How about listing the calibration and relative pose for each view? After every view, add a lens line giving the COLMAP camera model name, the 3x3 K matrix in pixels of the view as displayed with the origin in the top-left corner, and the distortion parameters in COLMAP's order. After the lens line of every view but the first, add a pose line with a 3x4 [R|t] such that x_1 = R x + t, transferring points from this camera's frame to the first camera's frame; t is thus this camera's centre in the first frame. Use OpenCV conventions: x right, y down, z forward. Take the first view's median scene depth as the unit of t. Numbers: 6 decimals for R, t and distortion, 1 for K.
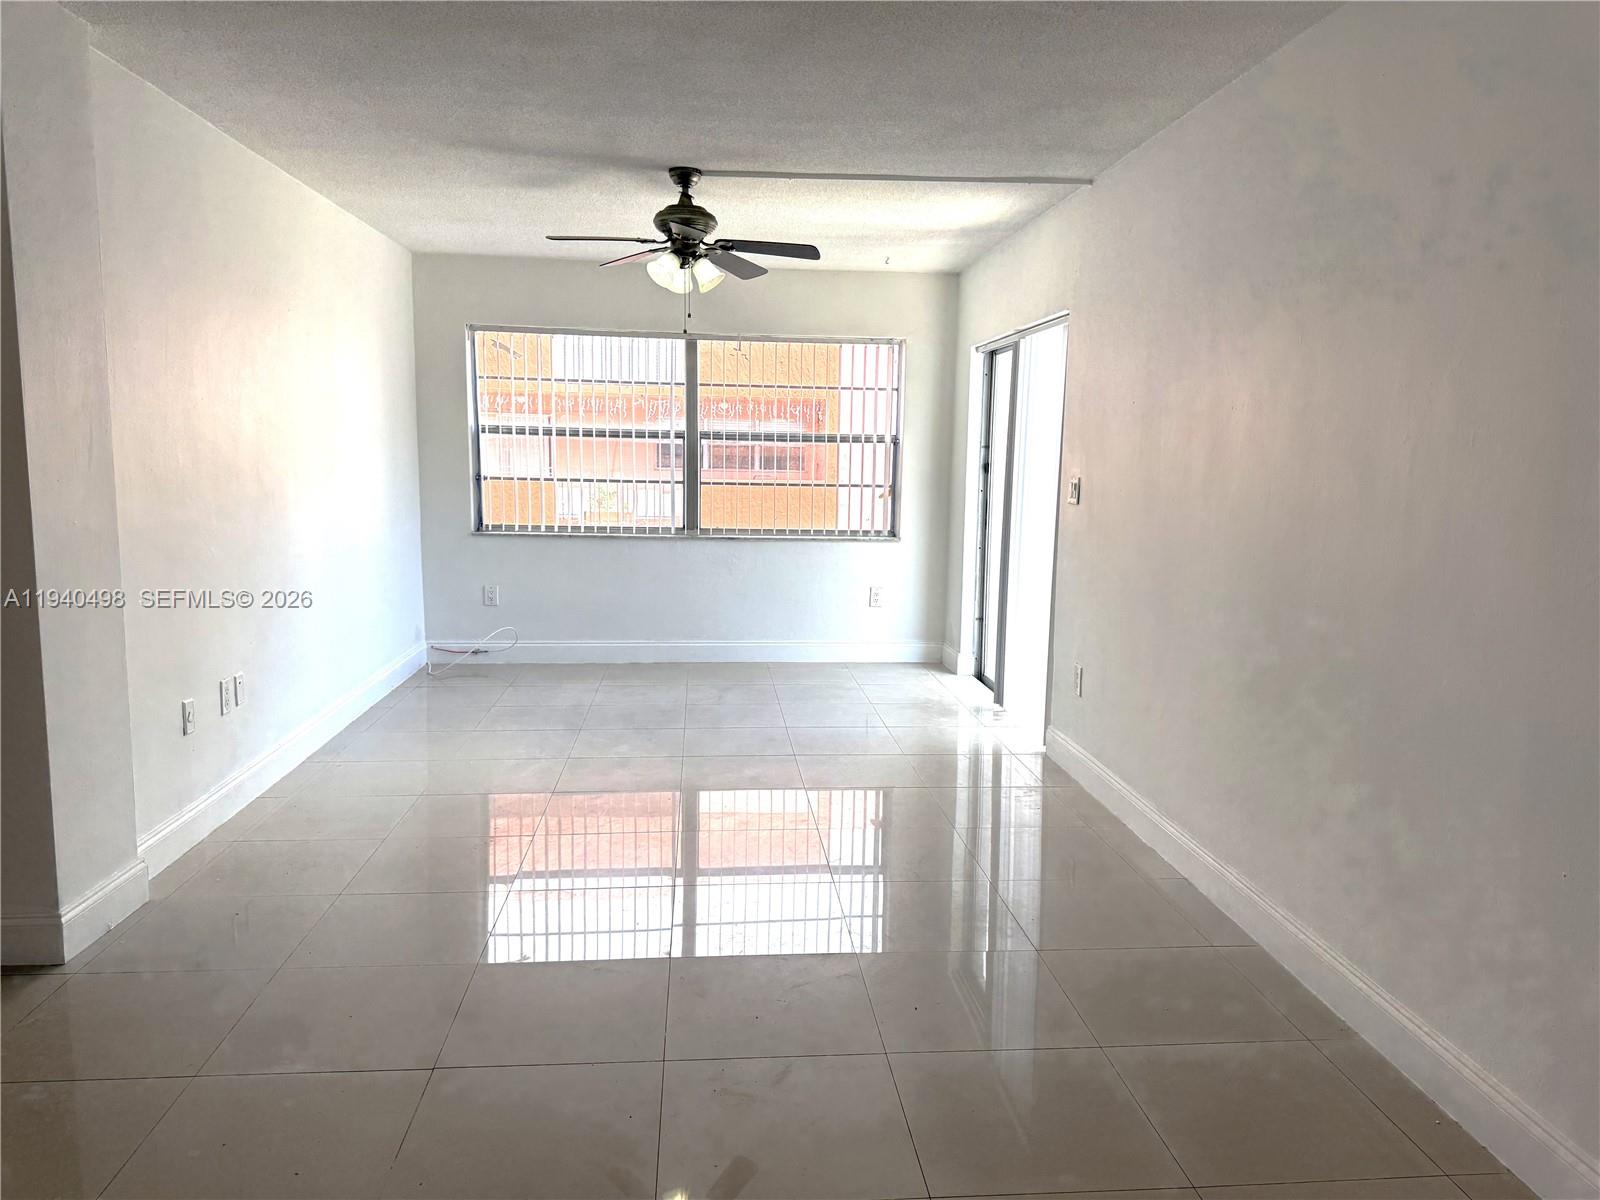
lens RADIAL K [[1145.4, 0, 800.0], [0, 1145.4, 600.0], [0, 0, 1]] dist [0.118344, -0.001679]
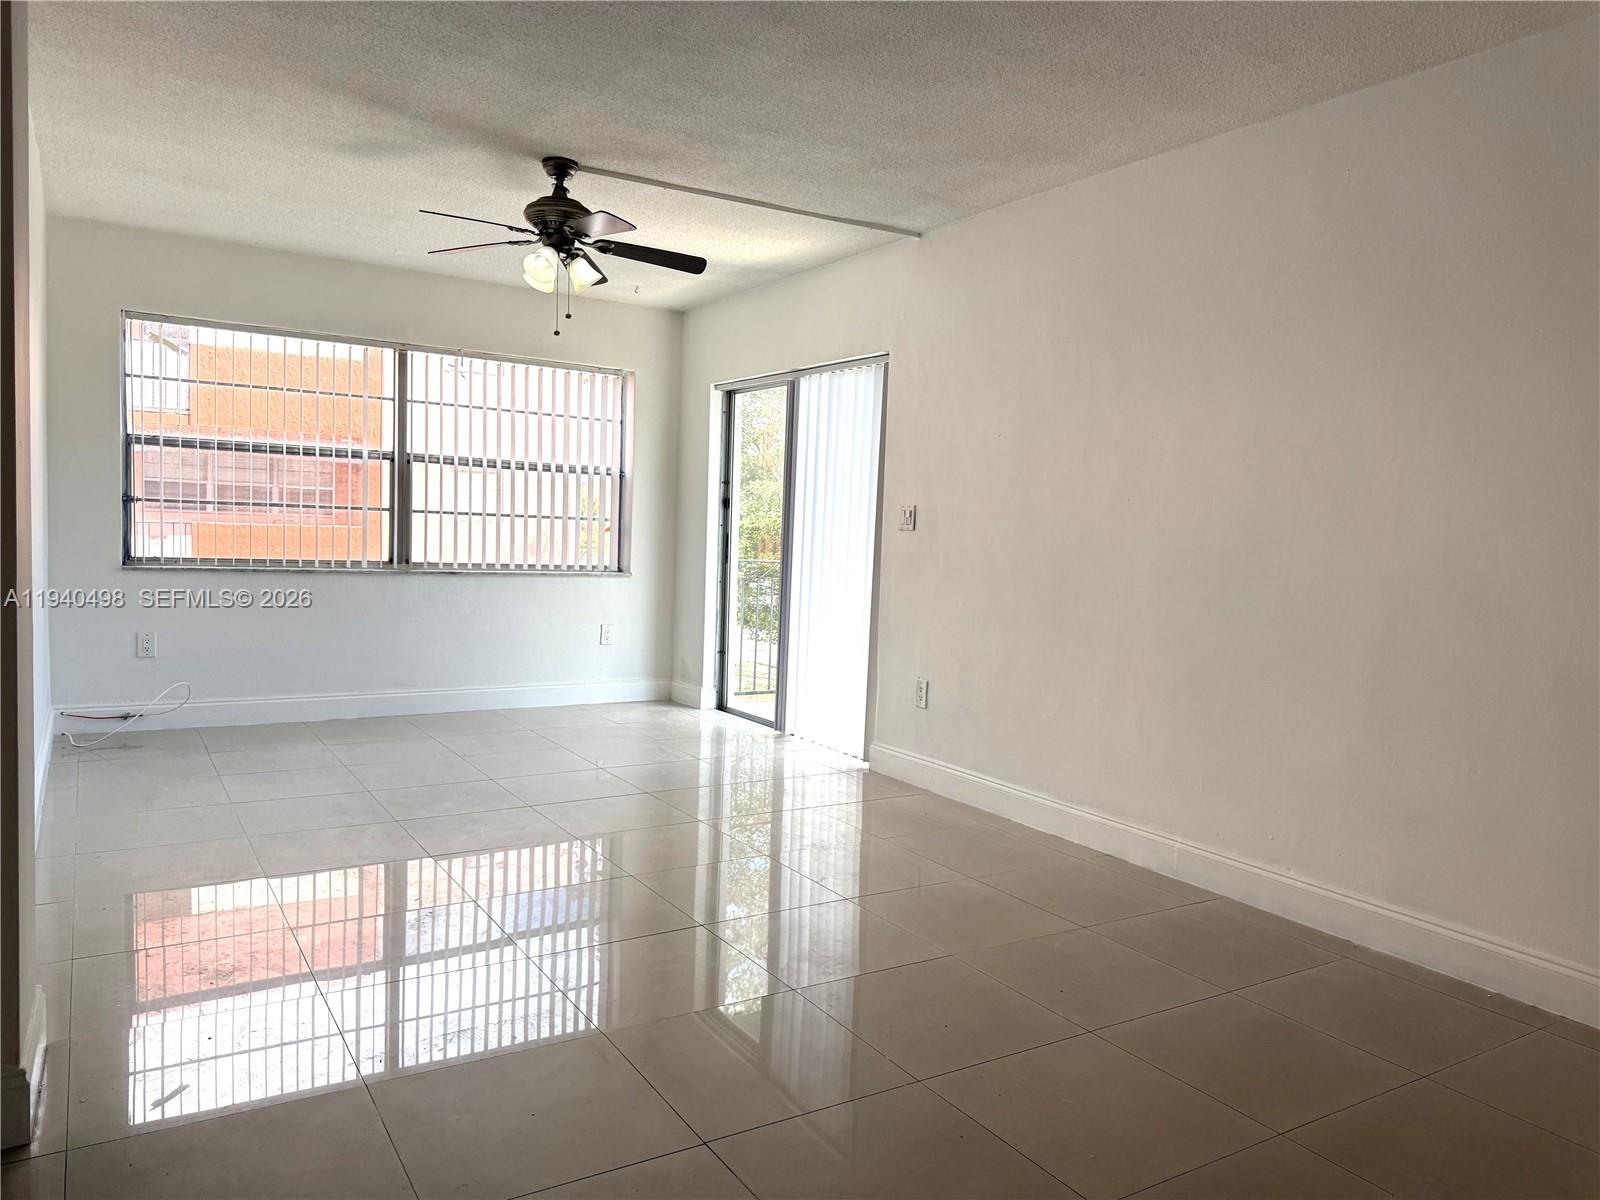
lens RADIAL K [[1132.2, 0, 801.5], [0, 1132.2, 608.1], [0, 0, 1]] dist [0.146938, -0.187093]
pose [[0.893356, -0.017114, 0.449023, -0.225688], [0.036357, 0.998751, -0.034269, 0.014872], [-0.447876, 0.046939, 0.892863, 0.074616]]
